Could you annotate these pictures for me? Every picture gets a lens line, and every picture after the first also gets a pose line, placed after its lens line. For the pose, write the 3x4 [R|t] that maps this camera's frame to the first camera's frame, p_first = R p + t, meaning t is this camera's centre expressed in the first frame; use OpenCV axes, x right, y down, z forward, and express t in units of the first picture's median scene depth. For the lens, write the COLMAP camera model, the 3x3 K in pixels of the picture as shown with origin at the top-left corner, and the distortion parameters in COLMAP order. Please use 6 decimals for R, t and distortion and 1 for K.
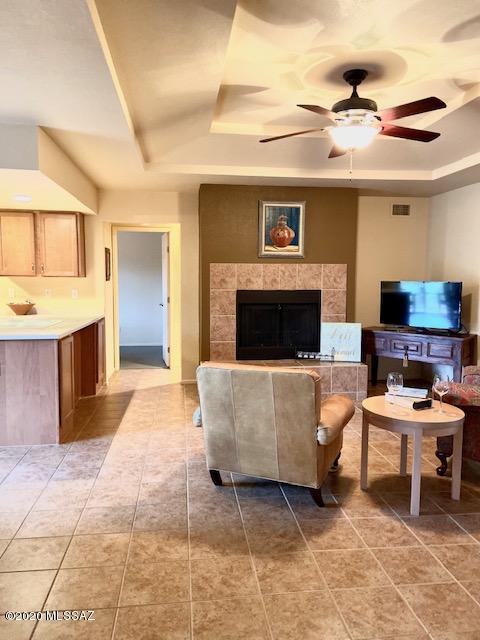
lens RADIAL K [[485.6, 0, 238.8], [0, 485.6, 321.1], [0, 0, 1]] dist [0.082979, 0.001706]
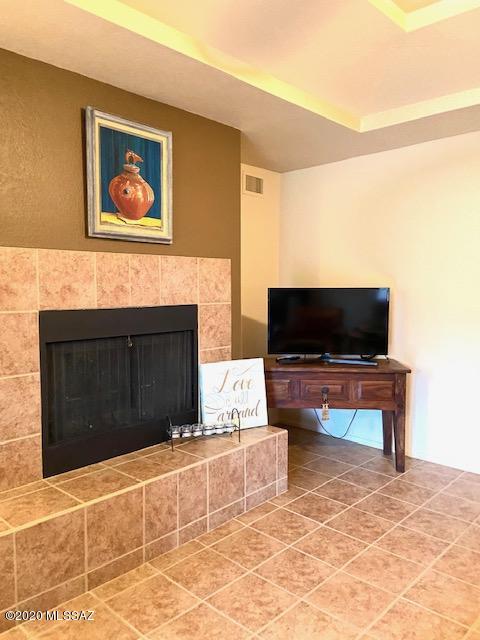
lens RADIAL K [[485.6, 0, 241.3], [0, 485.6, 318.7], [0, 0, 1]] dist [0.082979, 0.001706]
pose [[0.761228, -0.050513, 0.646514, -0.146956], [0.068477, 0.997649, -0.002680, -0.044685], [-0.644859, 0.046312, 0.762897, 0.562299]]
